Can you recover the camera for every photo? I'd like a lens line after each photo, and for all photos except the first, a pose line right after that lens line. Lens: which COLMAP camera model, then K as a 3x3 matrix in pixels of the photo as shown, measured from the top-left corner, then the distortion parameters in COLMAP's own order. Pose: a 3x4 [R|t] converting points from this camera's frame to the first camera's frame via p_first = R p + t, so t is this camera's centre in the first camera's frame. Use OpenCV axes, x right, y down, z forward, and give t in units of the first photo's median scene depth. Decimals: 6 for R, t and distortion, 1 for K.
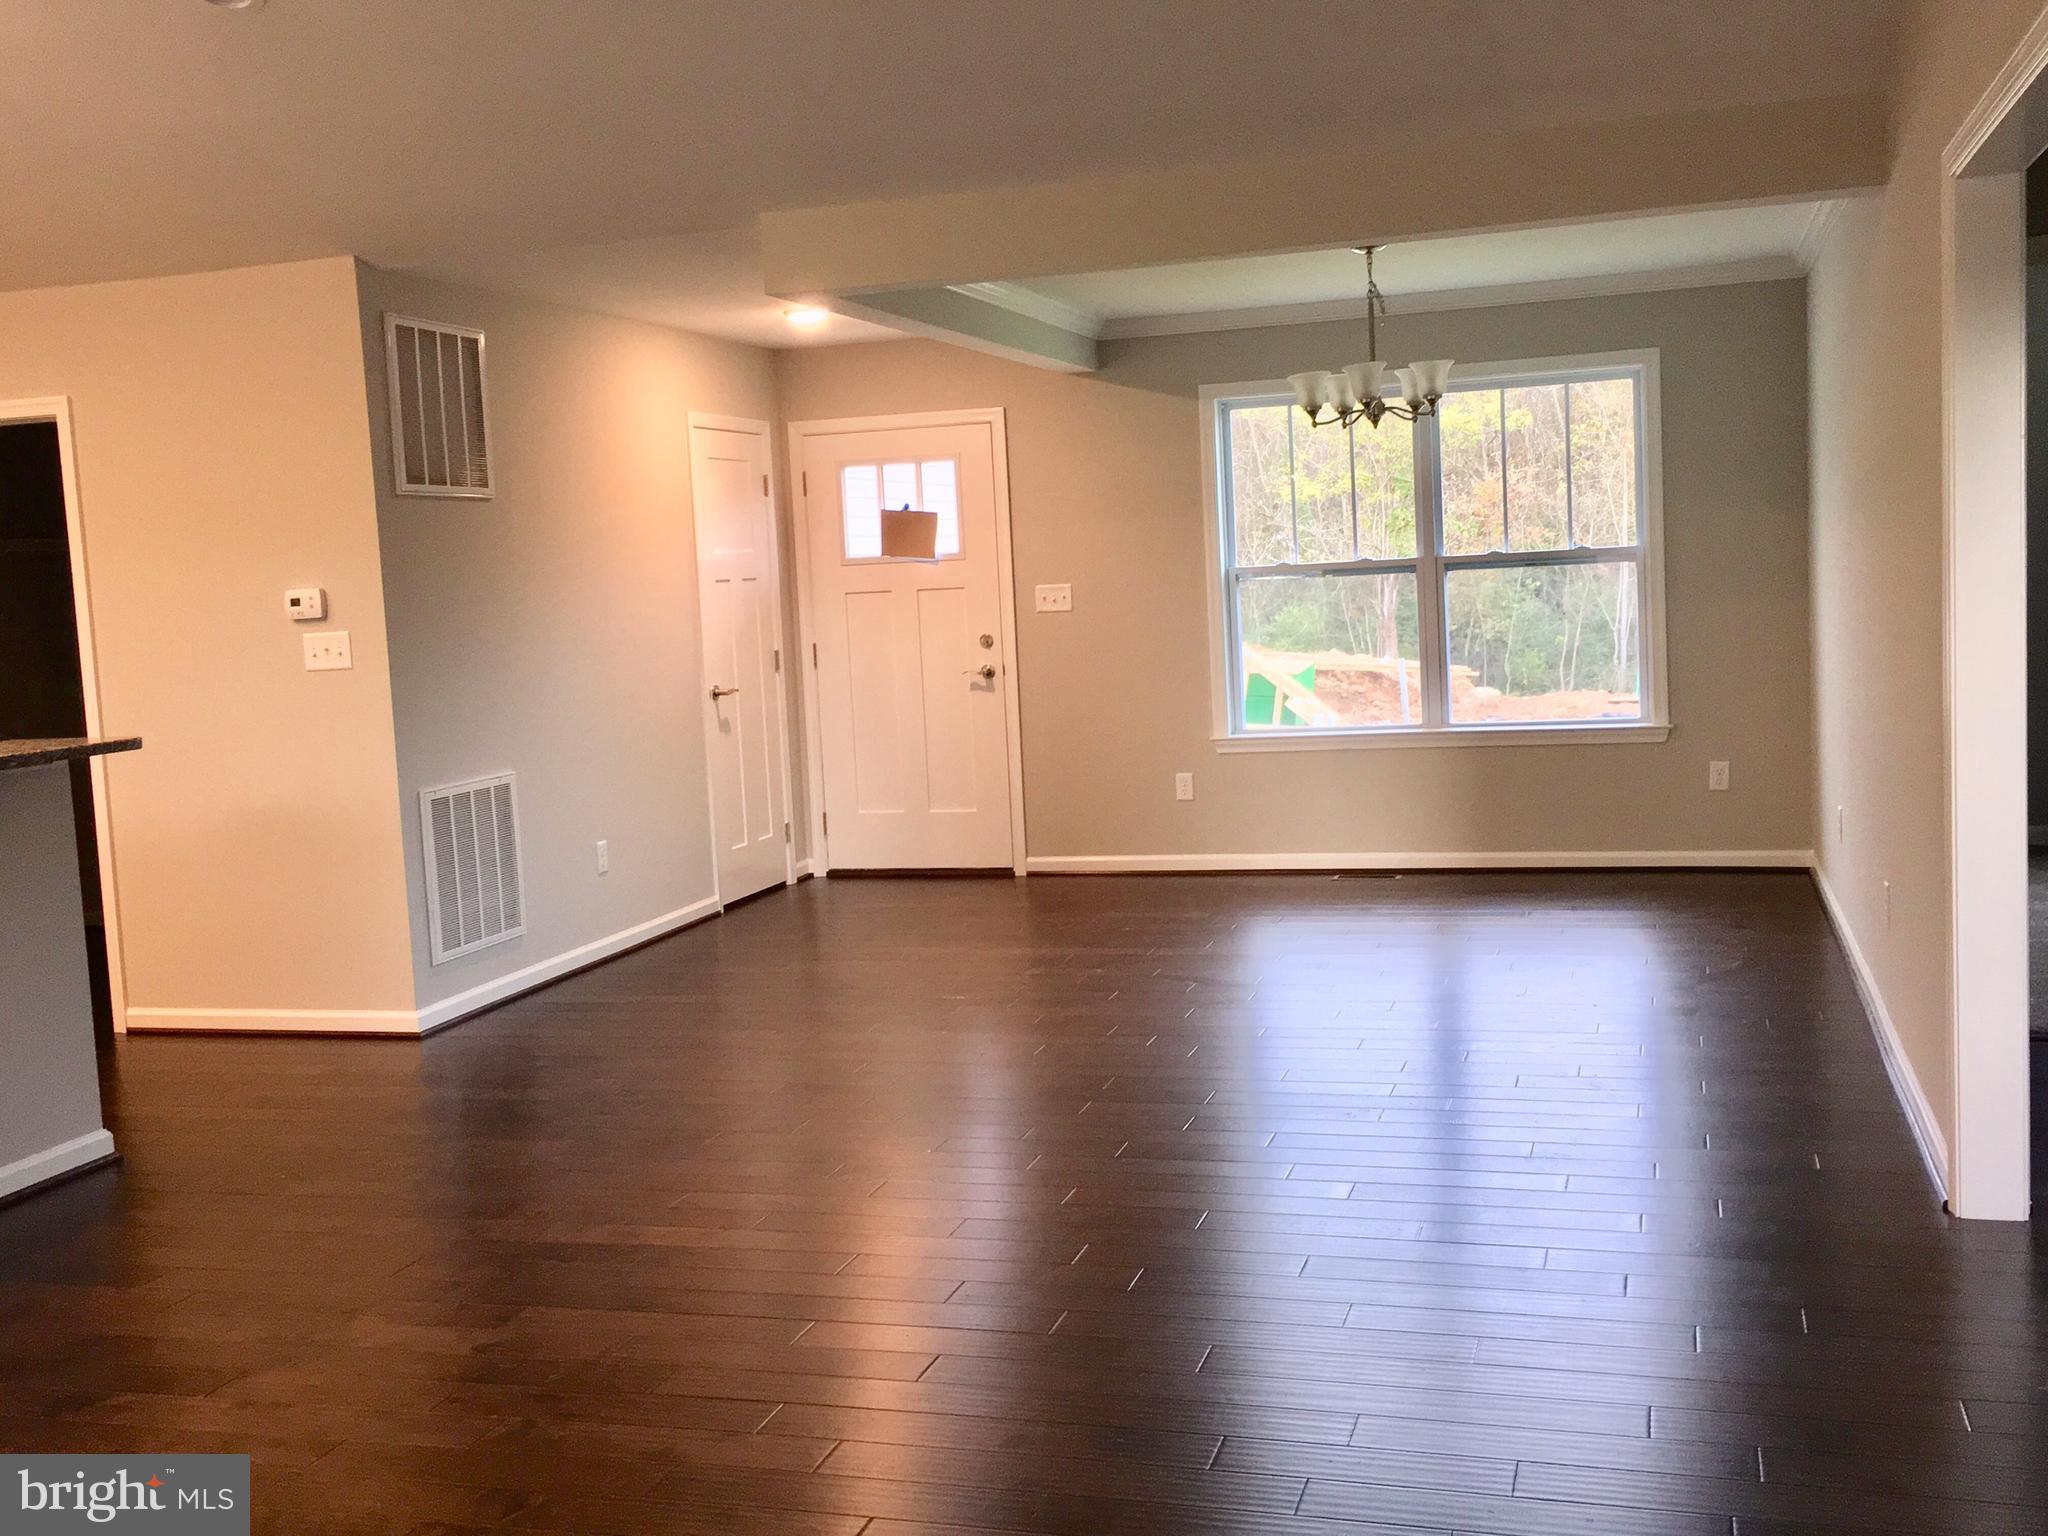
lens RADIAL K [[2095.1, 0, 1031.7], [0, 2095.1, 760.3], [0, 0, 1]] dist [0.056142, -0.024469]
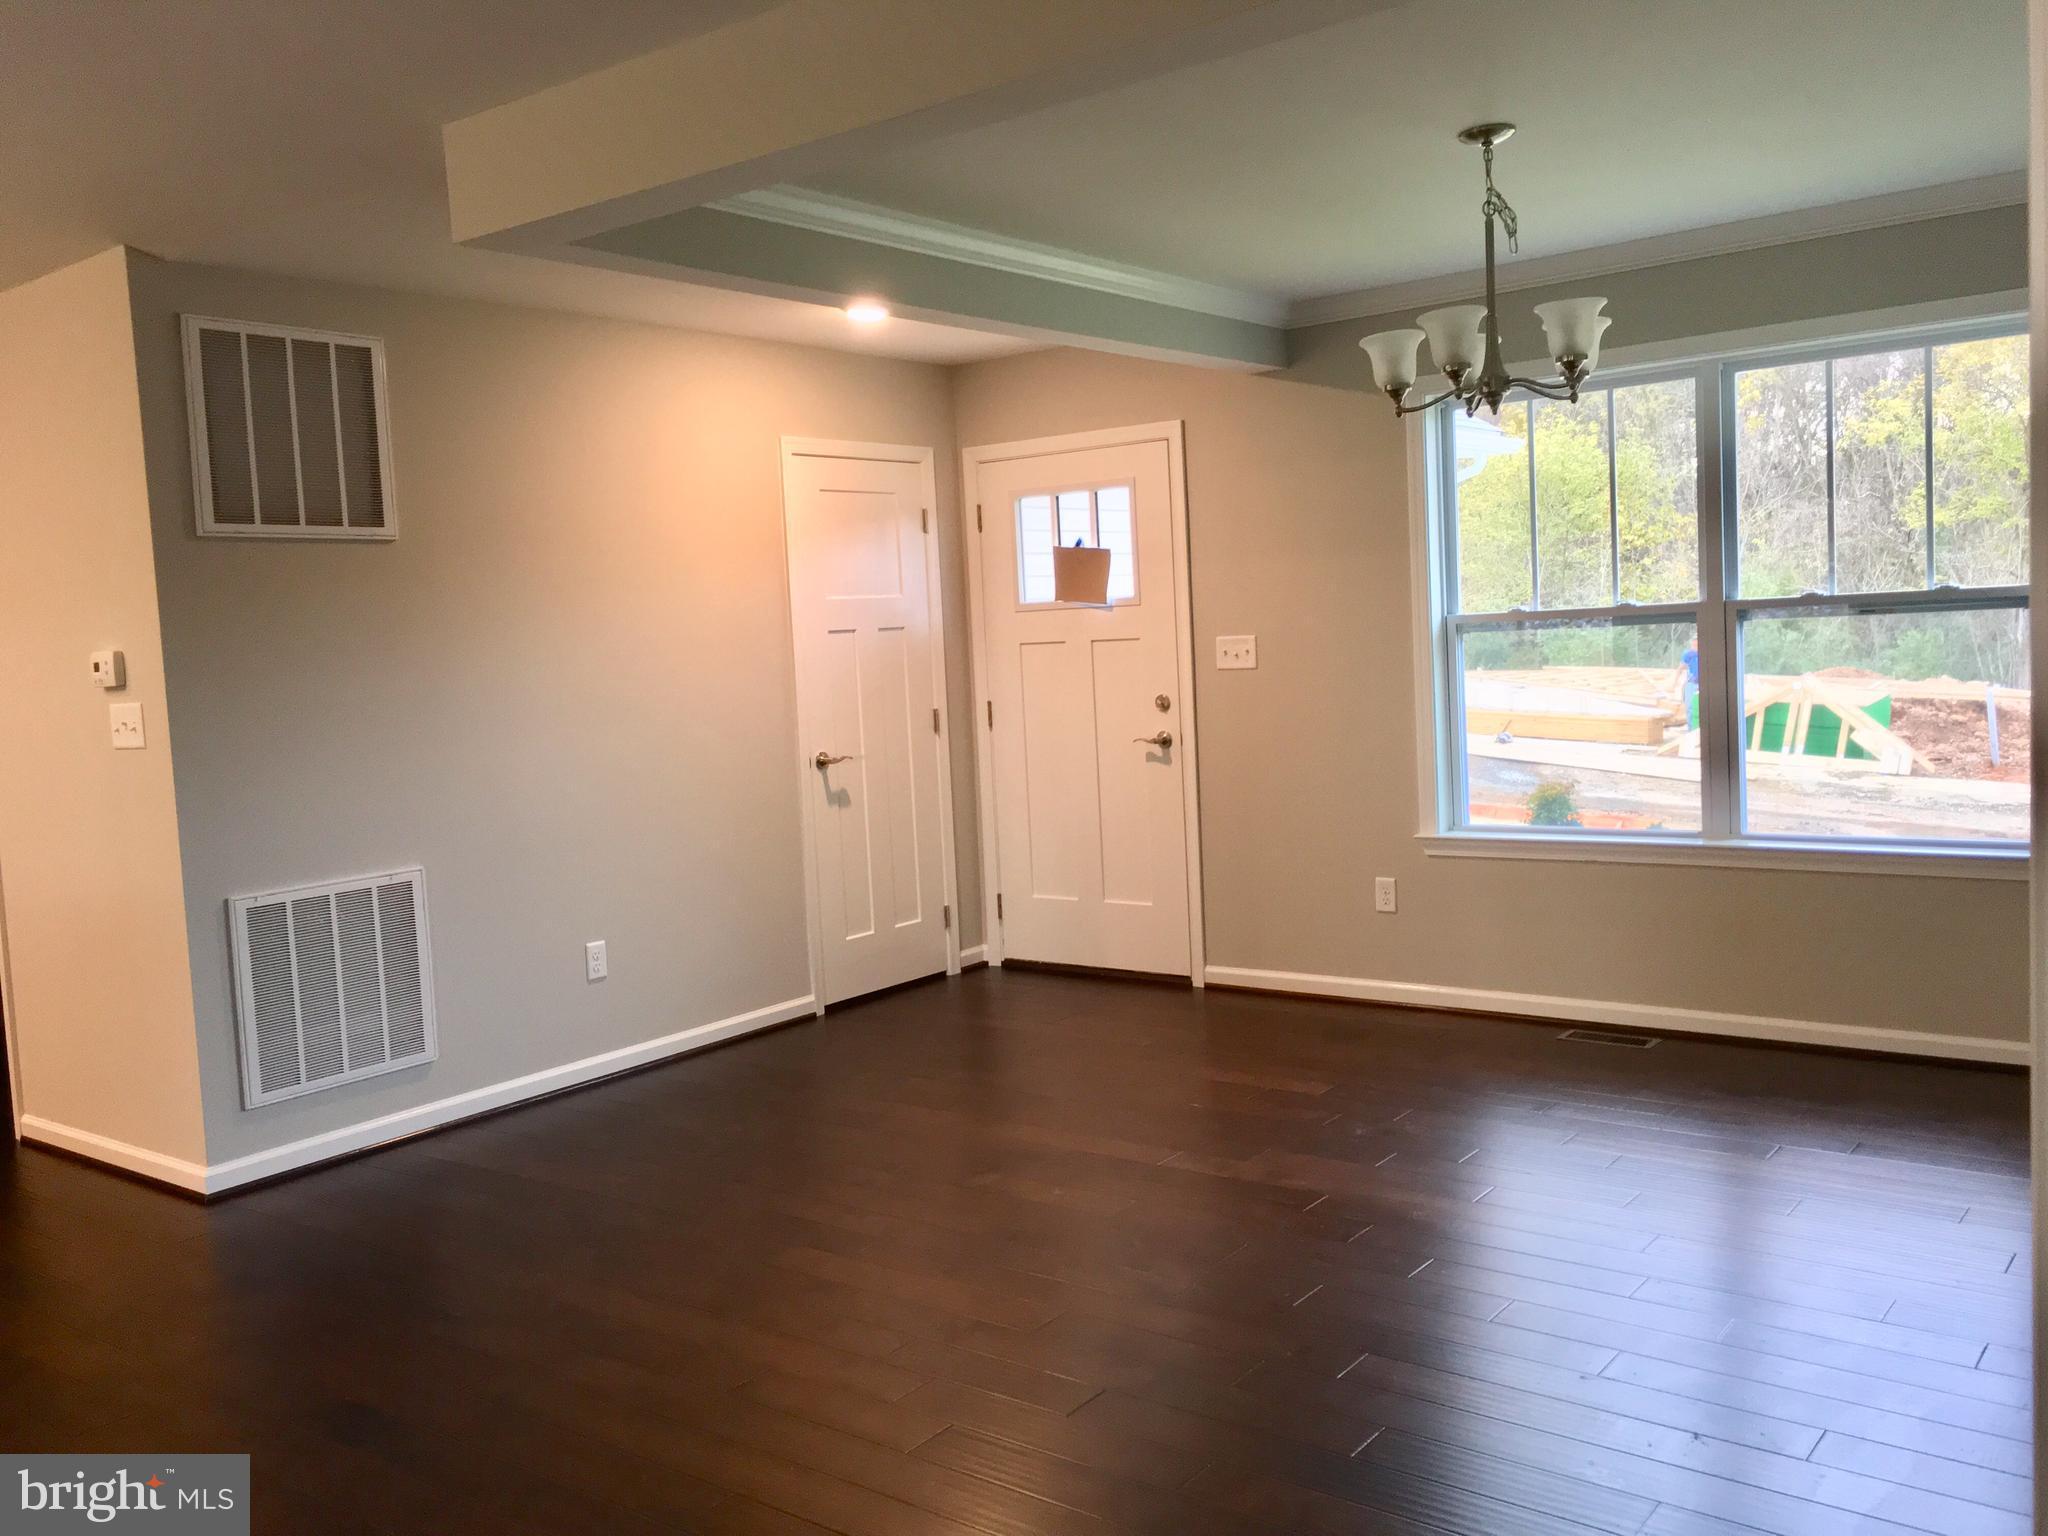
lens RADIAL K [[1728.2, 0, 1034.5], [0, 1728.2, 759.2], [0, 0, 1]] dist [0.071840, -0.094117]
pose [[0.935390, 0.029210, -0.352408, 0.179568], [-0.028391, 0.999569, 0.007495, -0.039739], [0.352475, 0.002994, 0.935816, 0.352968]]
